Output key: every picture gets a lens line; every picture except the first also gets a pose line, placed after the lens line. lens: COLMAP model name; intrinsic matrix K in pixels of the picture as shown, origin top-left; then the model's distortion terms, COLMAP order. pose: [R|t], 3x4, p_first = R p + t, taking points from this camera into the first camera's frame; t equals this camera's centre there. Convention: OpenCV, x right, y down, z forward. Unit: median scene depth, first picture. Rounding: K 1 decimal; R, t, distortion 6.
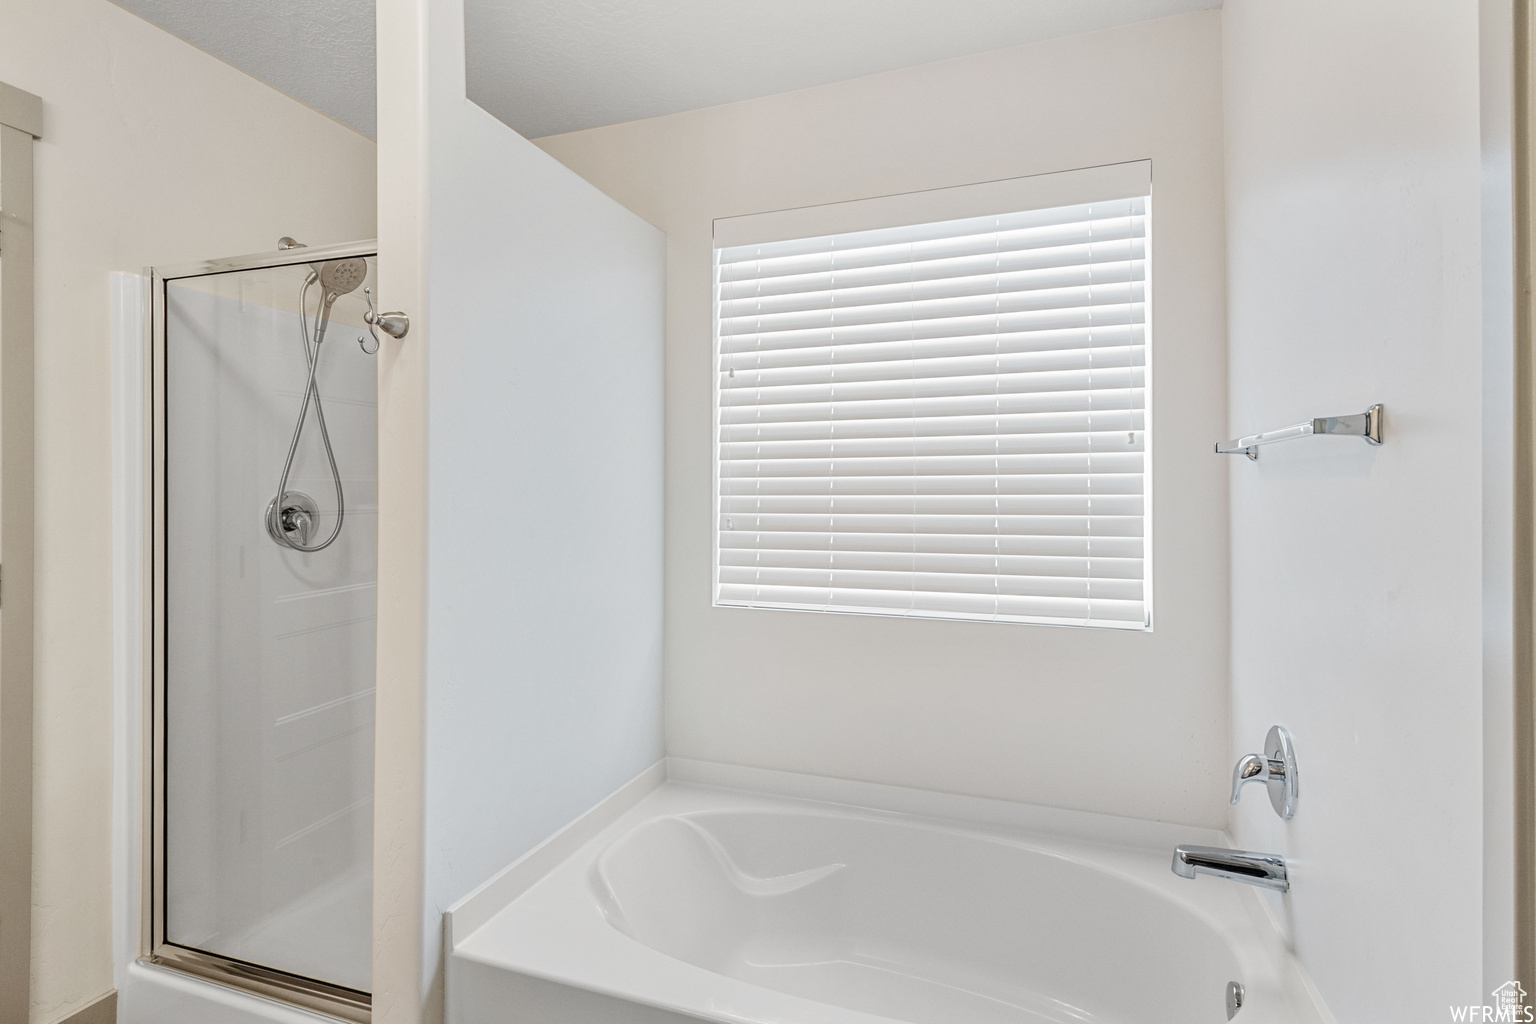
lens RADIAL K [[734.3, 0, 767.5], [0, 734.3, 505.0], [0, 0, 1]] dist [0.019916, -0.007790]
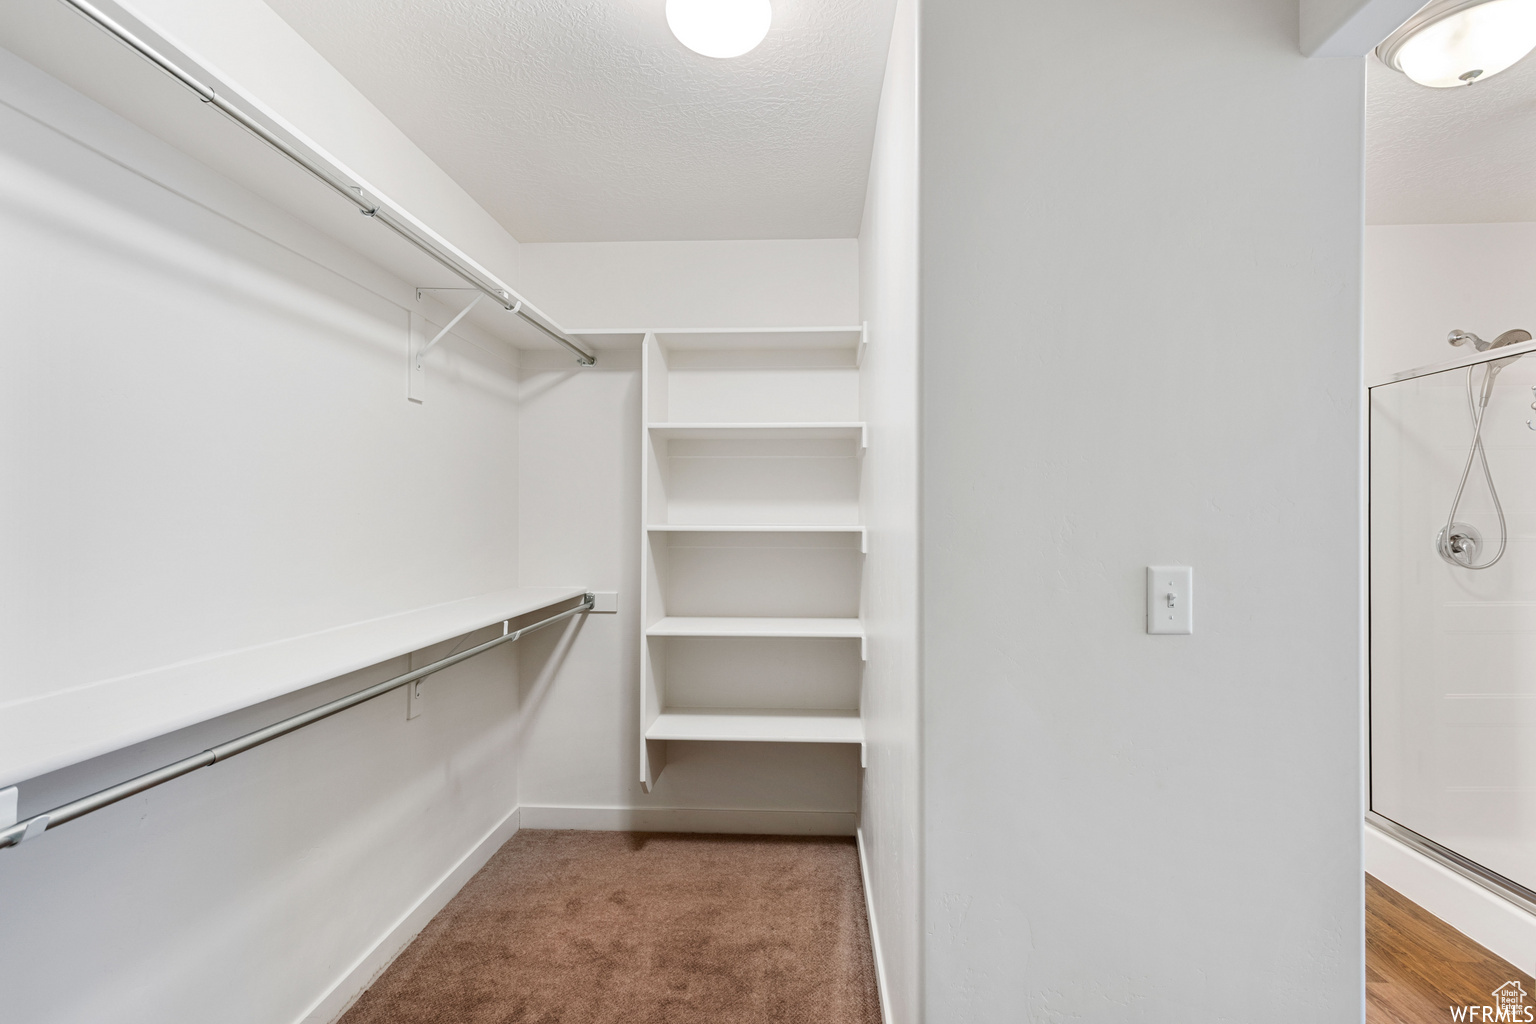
lens RADIAL K [[734.3, 0, 767.5], [0, 734.3, 505.0], [0, 0, 1]] dist [0.019916, -0.007790]
pose [[0.251312, -0.002183, -0.967904, 0.334511], [-0.008335, 0.999955, -0.004419, -0.033468], [0.967870, 0.009178, 0.251283, -0.534983]]
